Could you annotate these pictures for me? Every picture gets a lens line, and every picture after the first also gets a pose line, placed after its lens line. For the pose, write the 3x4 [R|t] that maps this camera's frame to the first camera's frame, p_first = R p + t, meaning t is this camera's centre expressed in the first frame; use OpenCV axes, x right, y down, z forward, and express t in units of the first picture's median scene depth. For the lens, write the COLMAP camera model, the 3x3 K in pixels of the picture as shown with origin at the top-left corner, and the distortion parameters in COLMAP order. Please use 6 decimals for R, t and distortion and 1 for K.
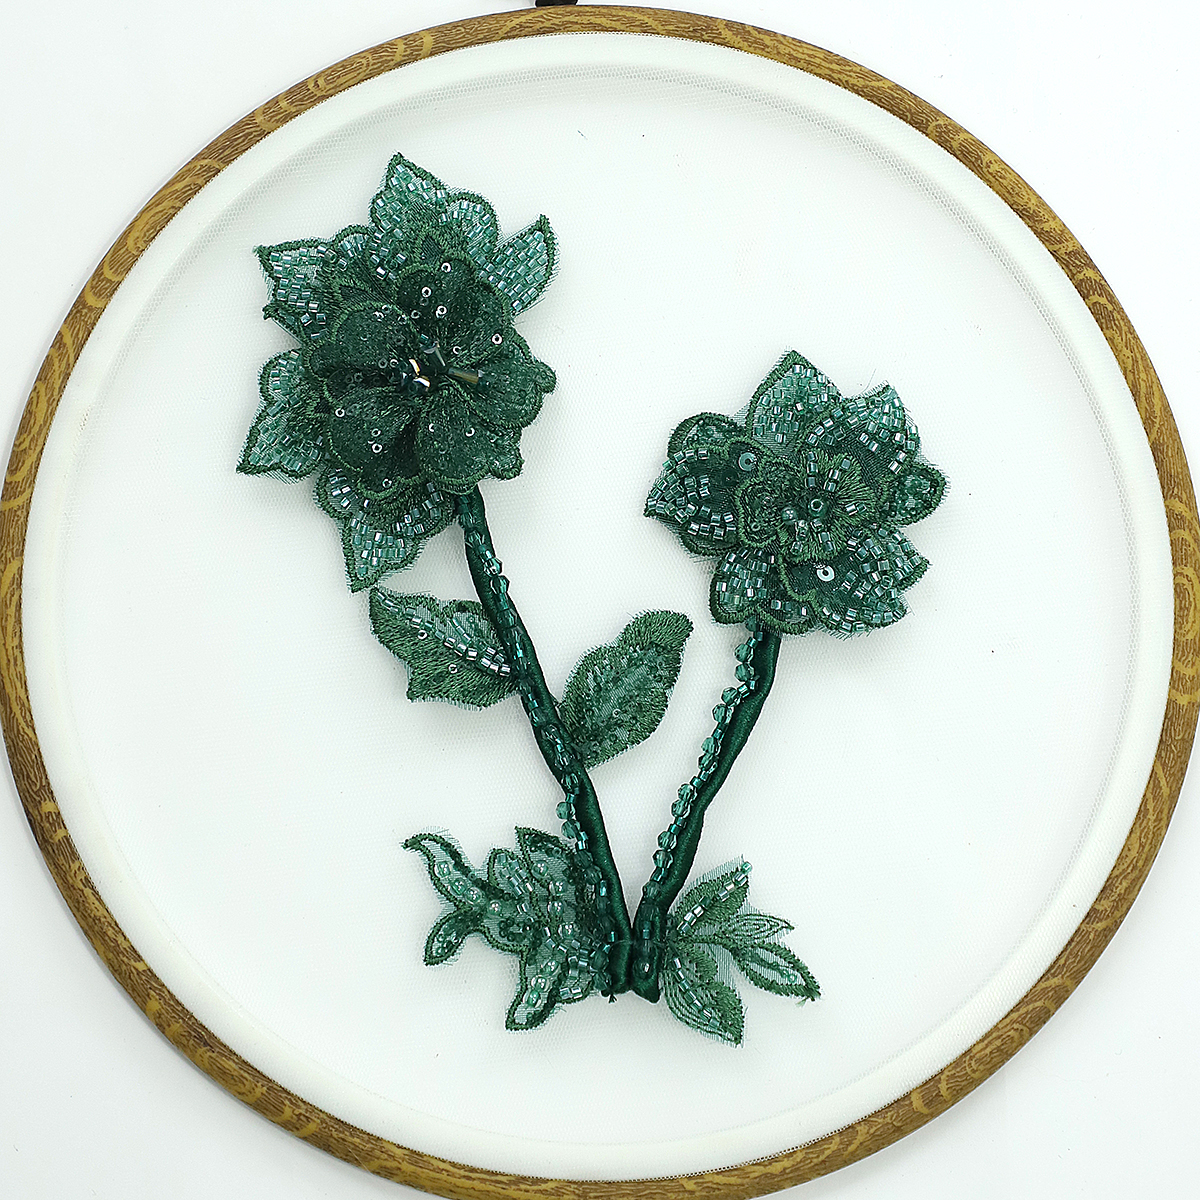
lens RADIAL K [[2428.9, 0, 609.7], [0, 2428.9, 604.1], [0, 0, 1]] dist [0.076339, 0.000000]
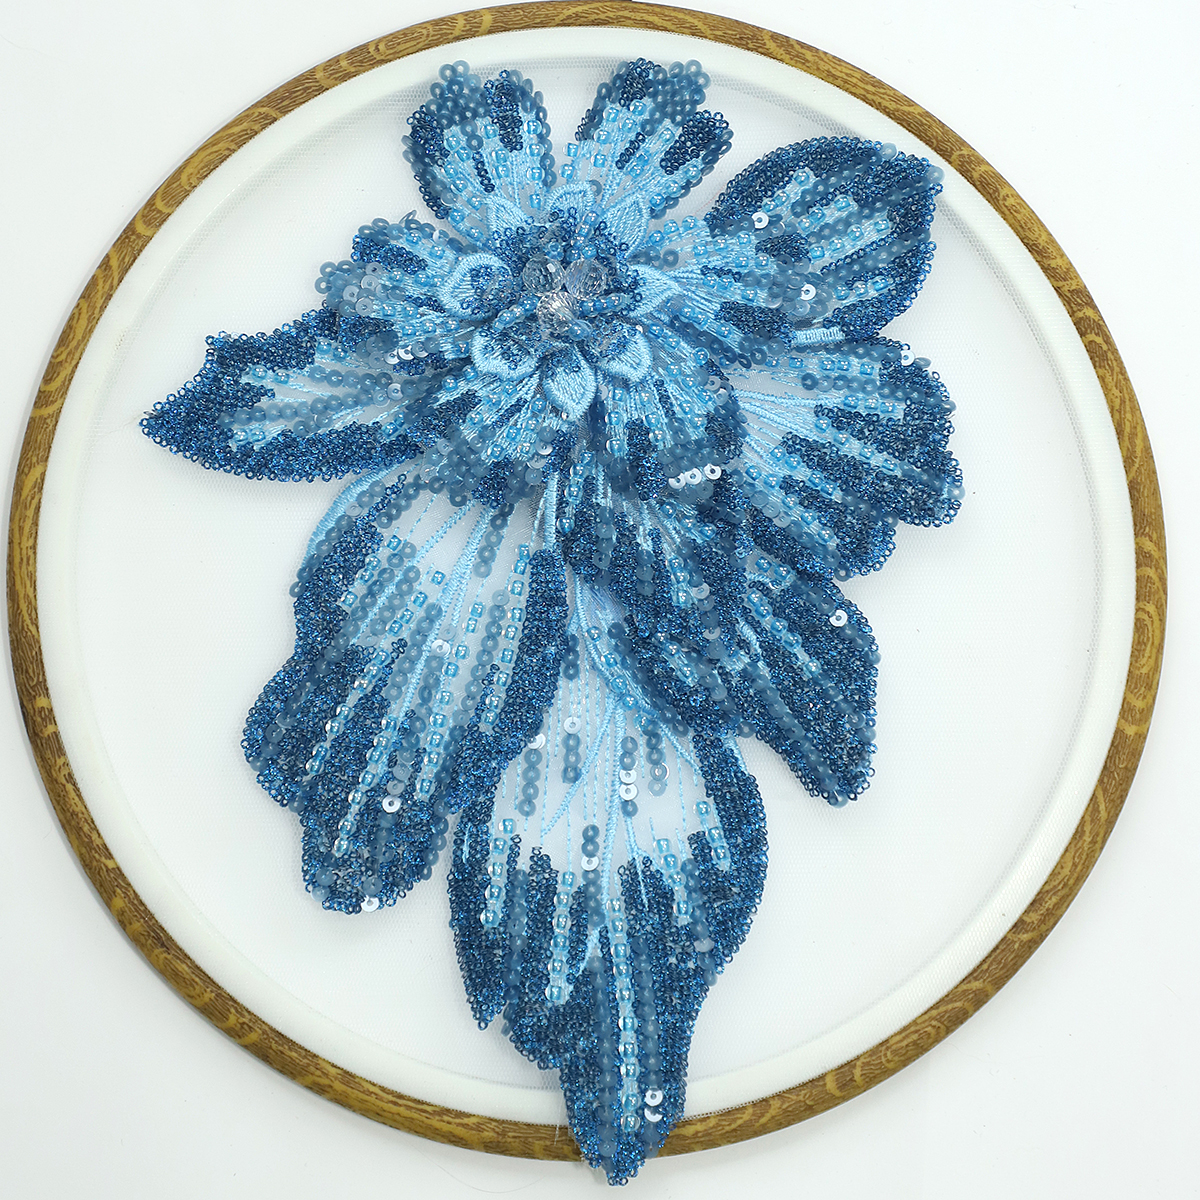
lens RADIAL K [[2678.7, 0, 598.2], [0, 2678.7, 597.2], [0, 0, 1]] dist [0.072919, 0.000000]
pose [[0.992253, 0.119550, -0.033803, 0.041502], [-0.119844, 0.992769, -0.006802, 0.017723], [0.032745, 0.010800, 0.999405, -0.149773]]
